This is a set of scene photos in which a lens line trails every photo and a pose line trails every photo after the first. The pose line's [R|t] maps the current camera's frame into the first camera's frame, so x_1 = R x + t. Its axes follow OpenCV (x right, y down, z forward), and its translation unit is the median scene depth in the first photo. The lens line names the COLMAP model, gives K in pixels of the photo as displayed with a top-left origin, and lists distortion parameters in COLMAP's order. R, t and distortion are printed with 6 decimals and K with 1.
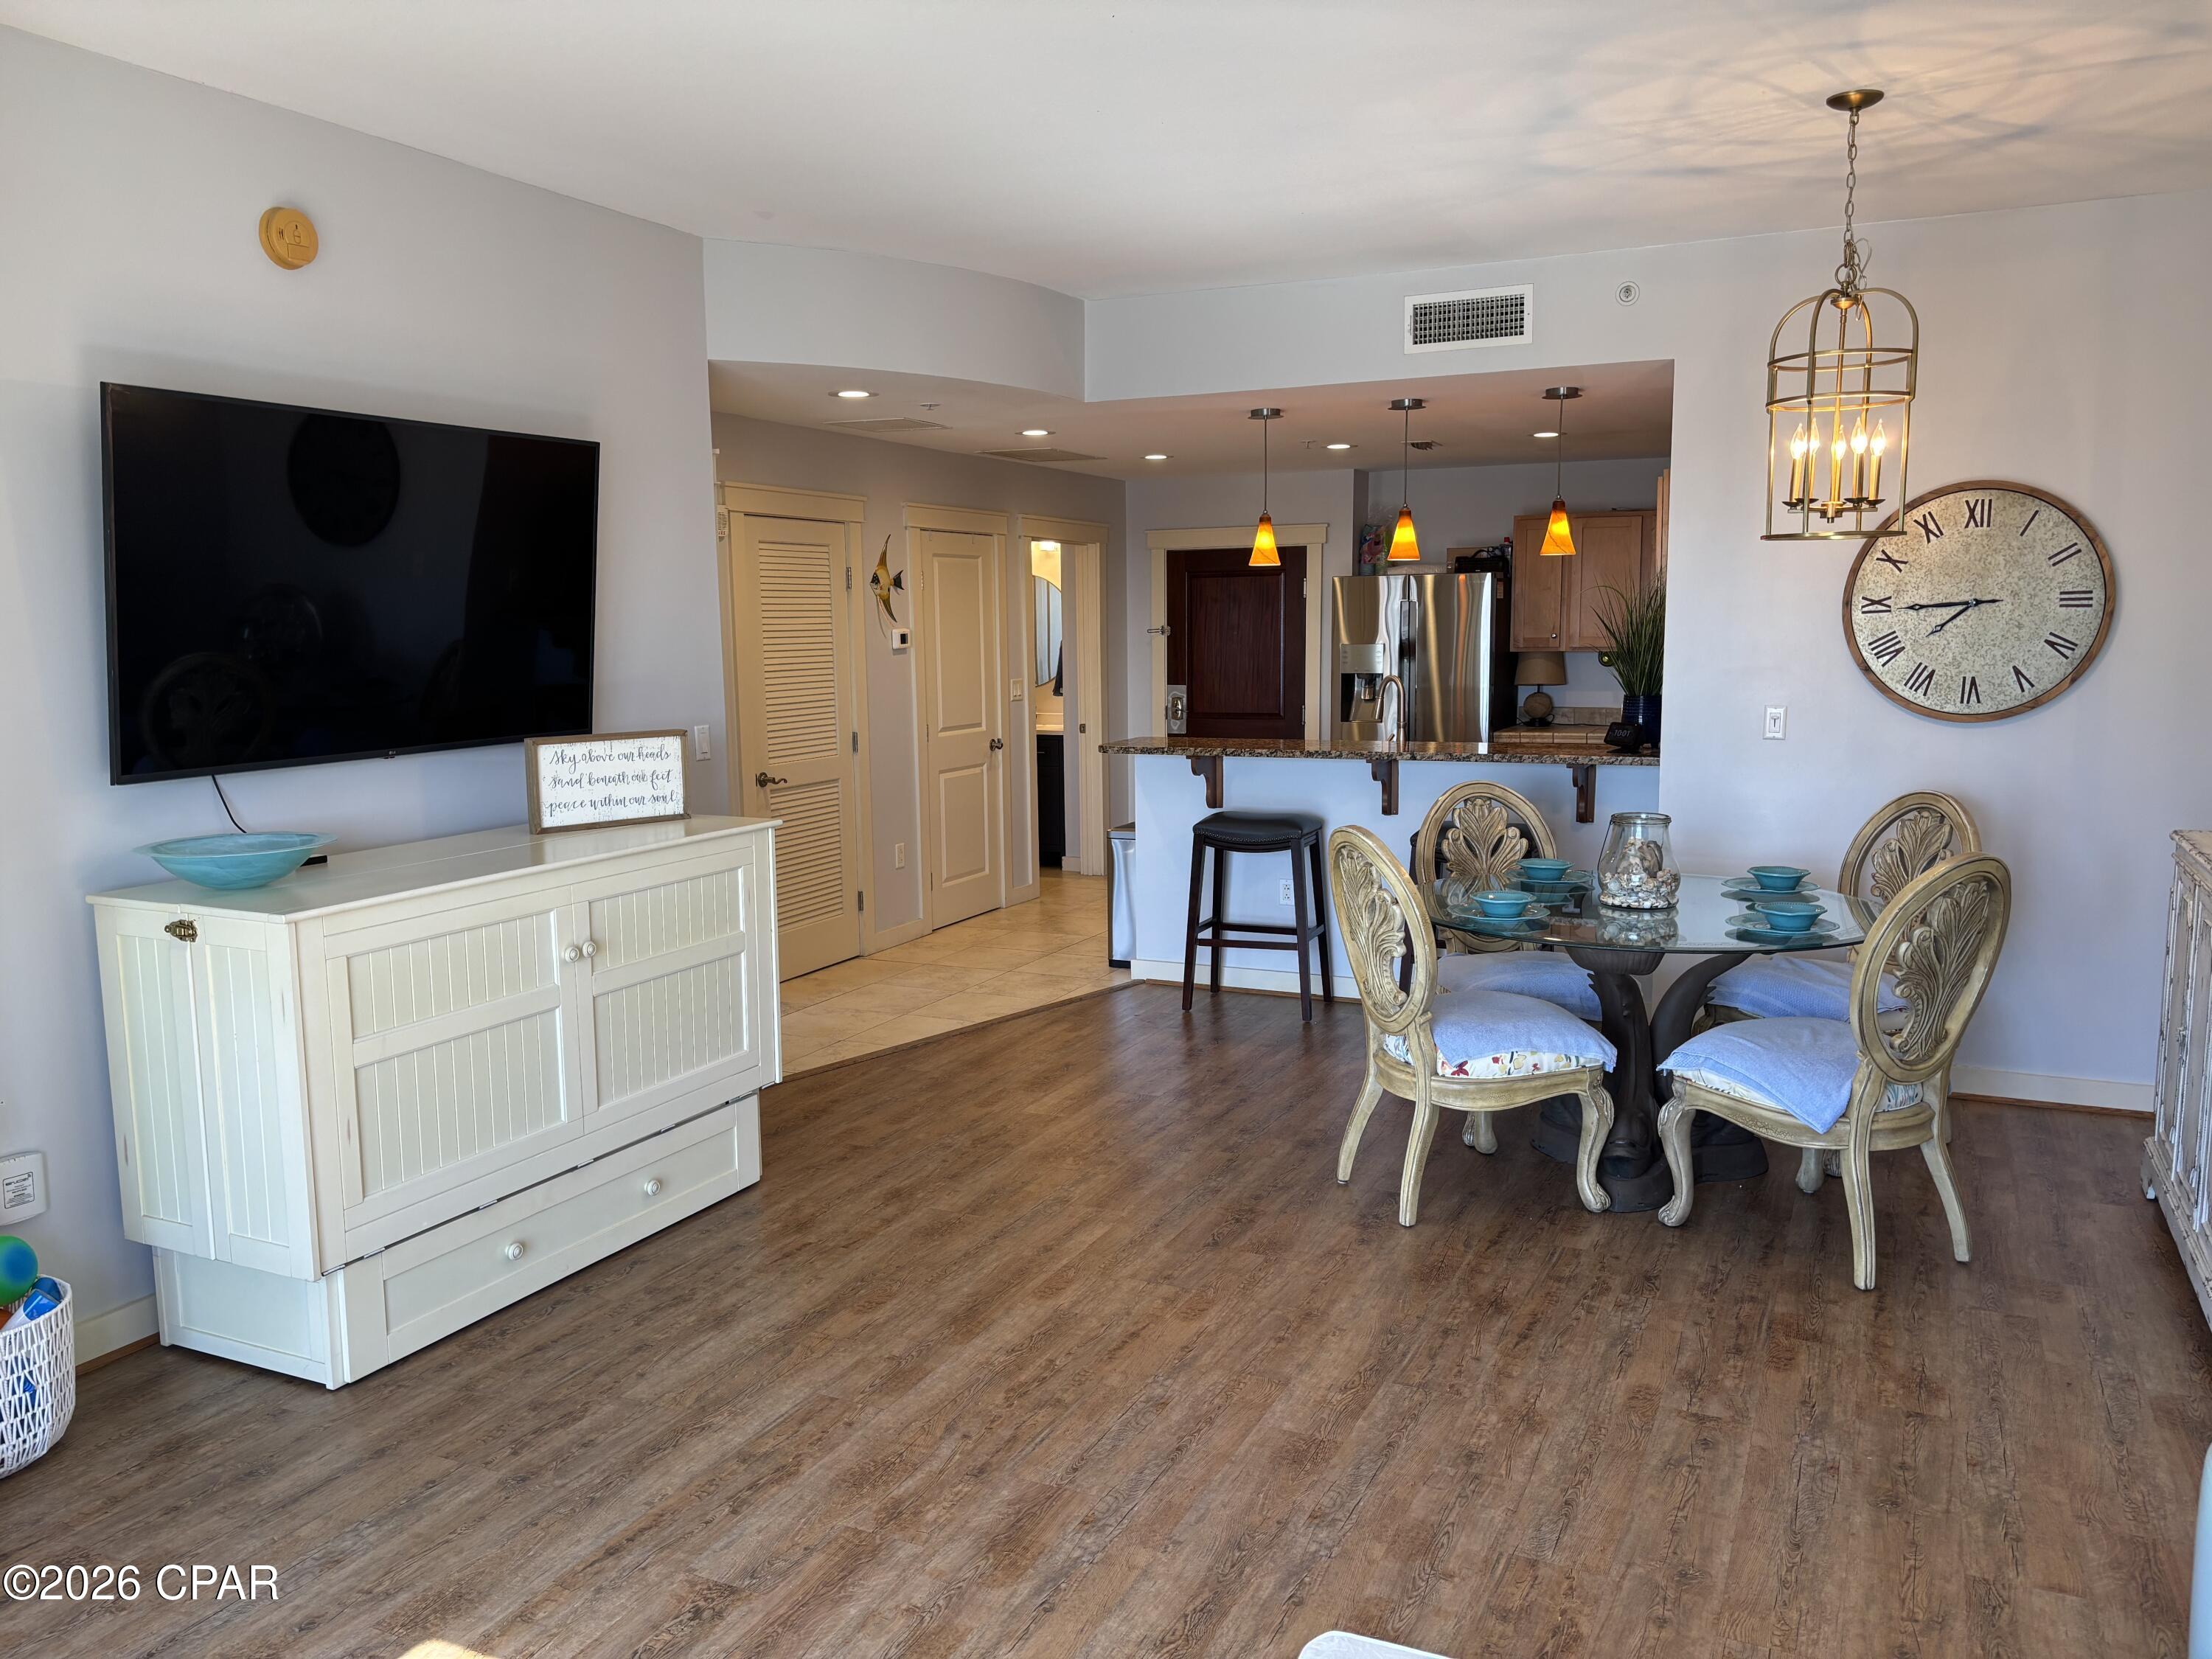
lens RADIAL K [[1665.9, 0, 1085.6], [0, 1665.9, 847.2], [0, 0, 1]] dist [0.058200, -0.066699]
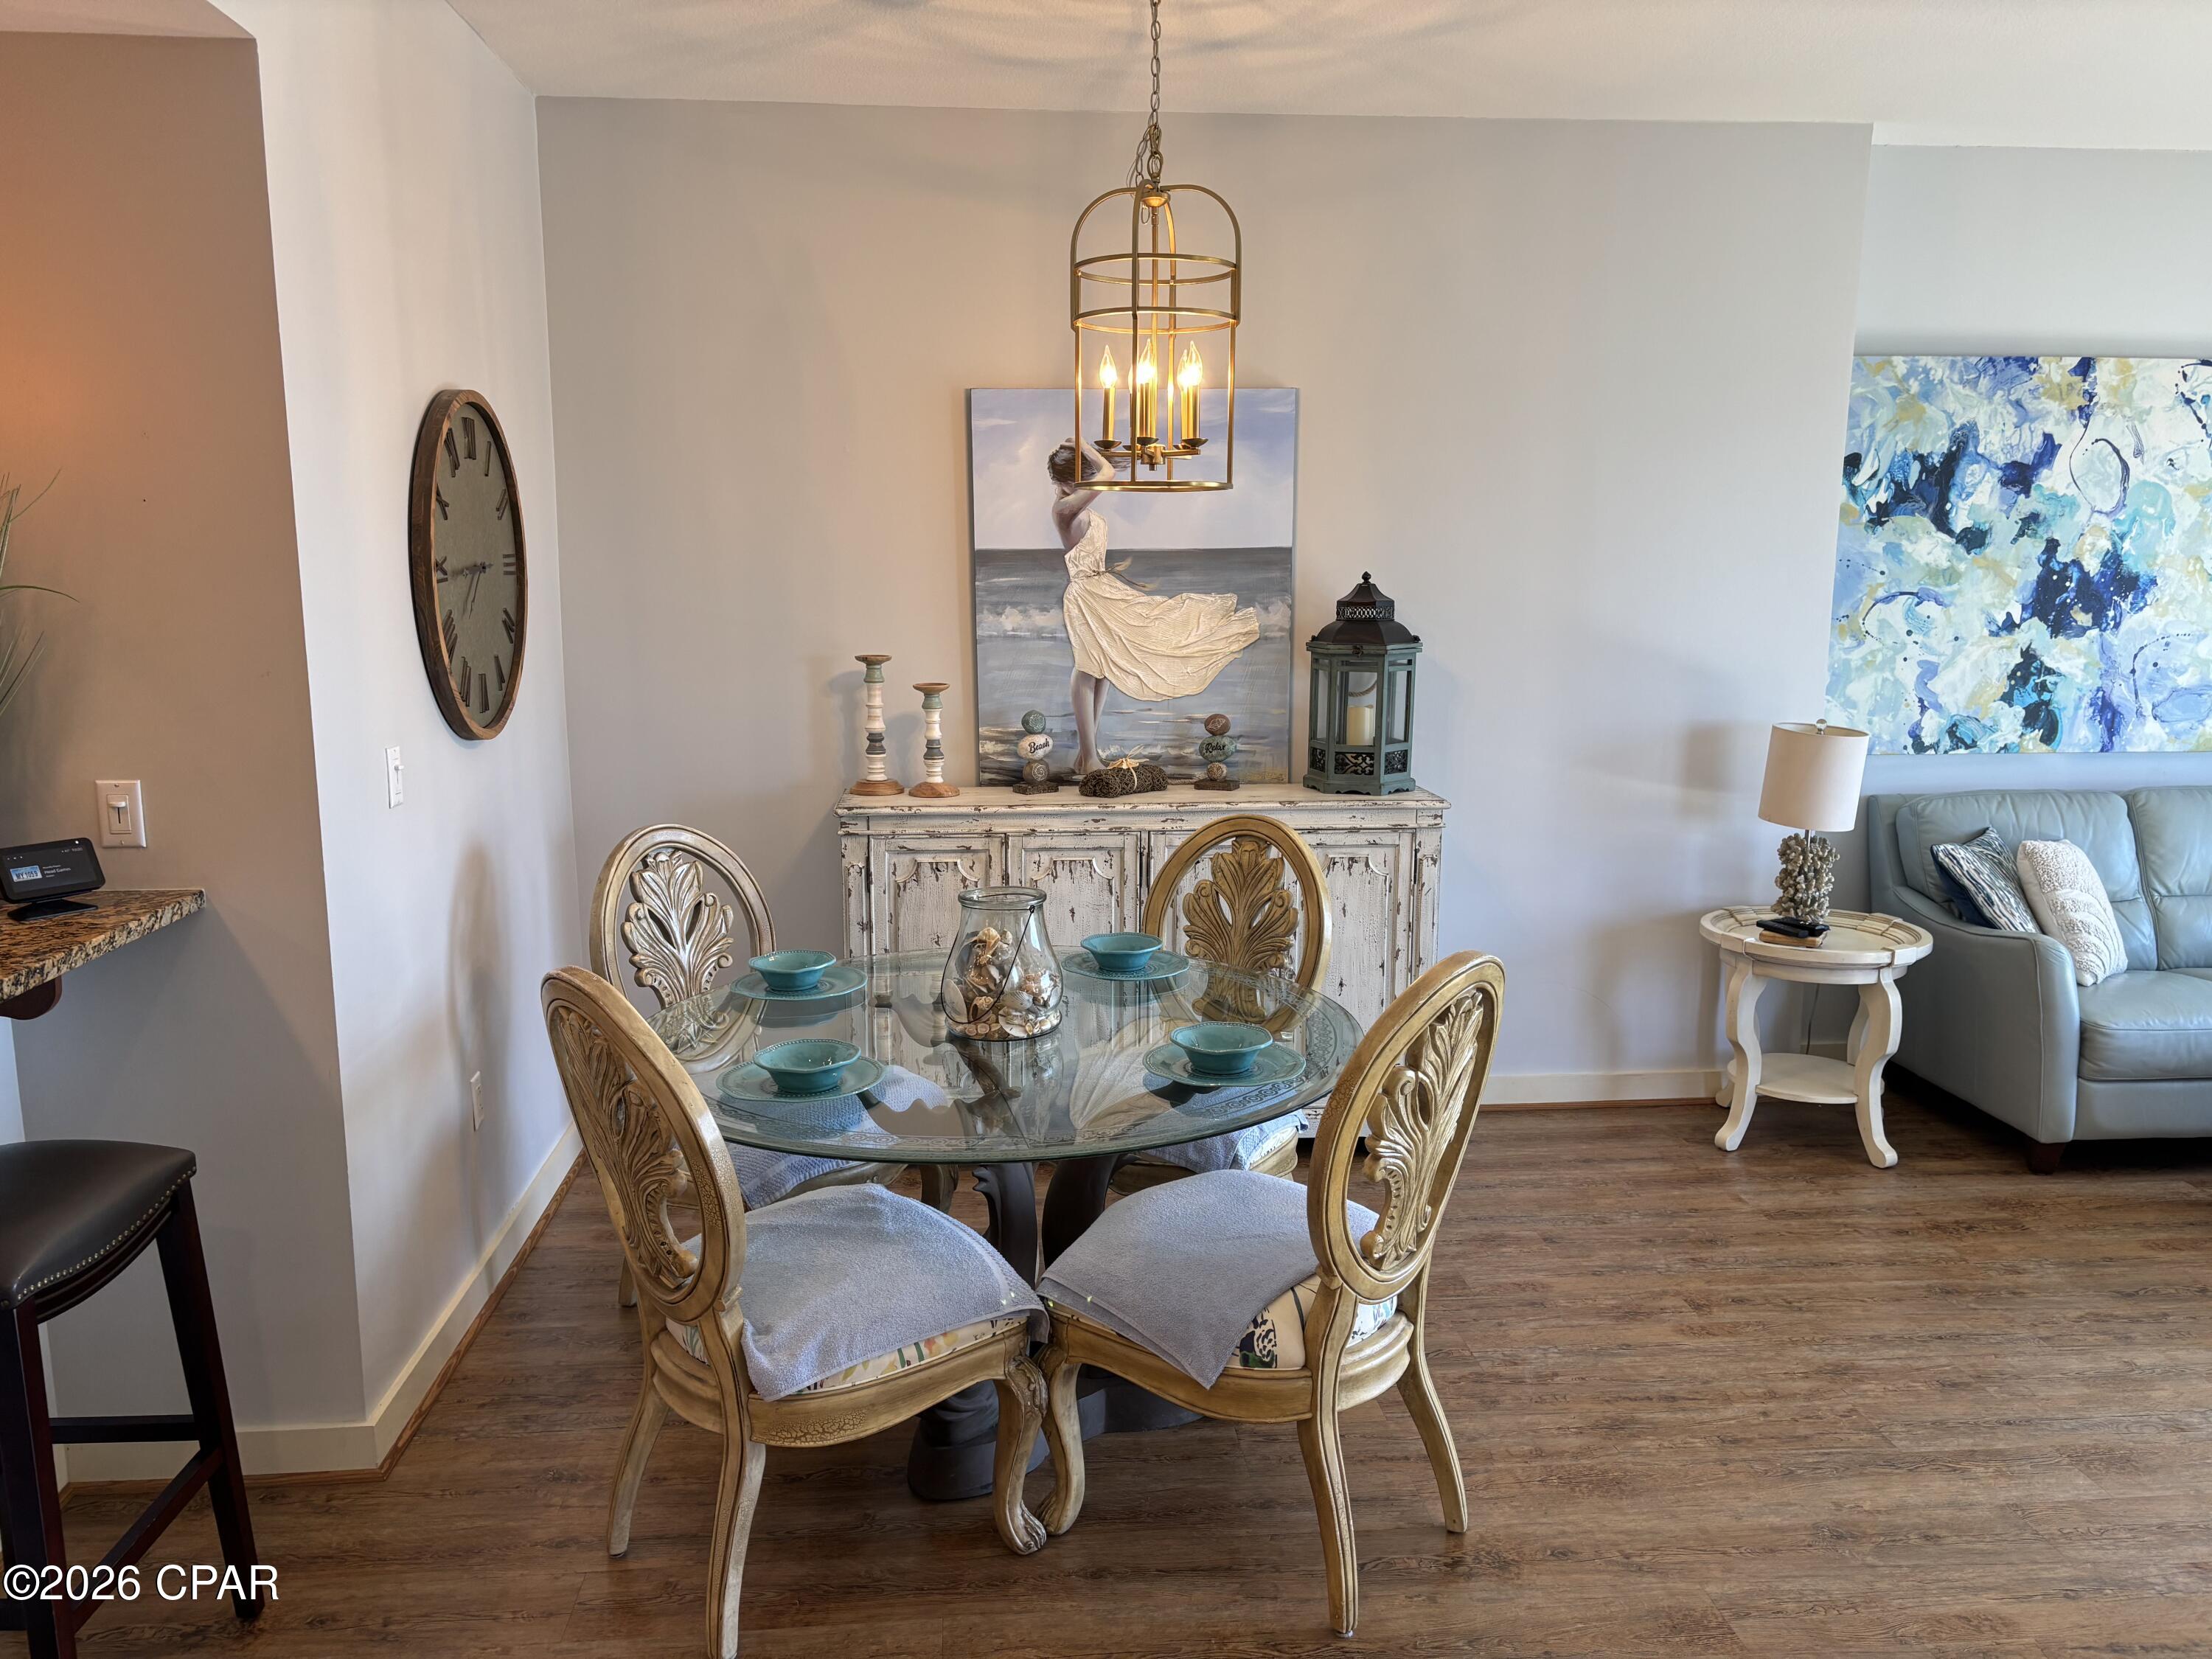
lens RADIAL K [[1665.9, 0, 1087.7], [0, 1665.9, 842.8], [0, 0, 1]] dist [0.058200, -0.066699]
pose [[-0.504259, -0.134697, 0.852983, -0.275455], [0.129351, 0.964835, 0.228828, -0.214174], [-0.853810, 0.225723, -0.469104, 1.483121]]
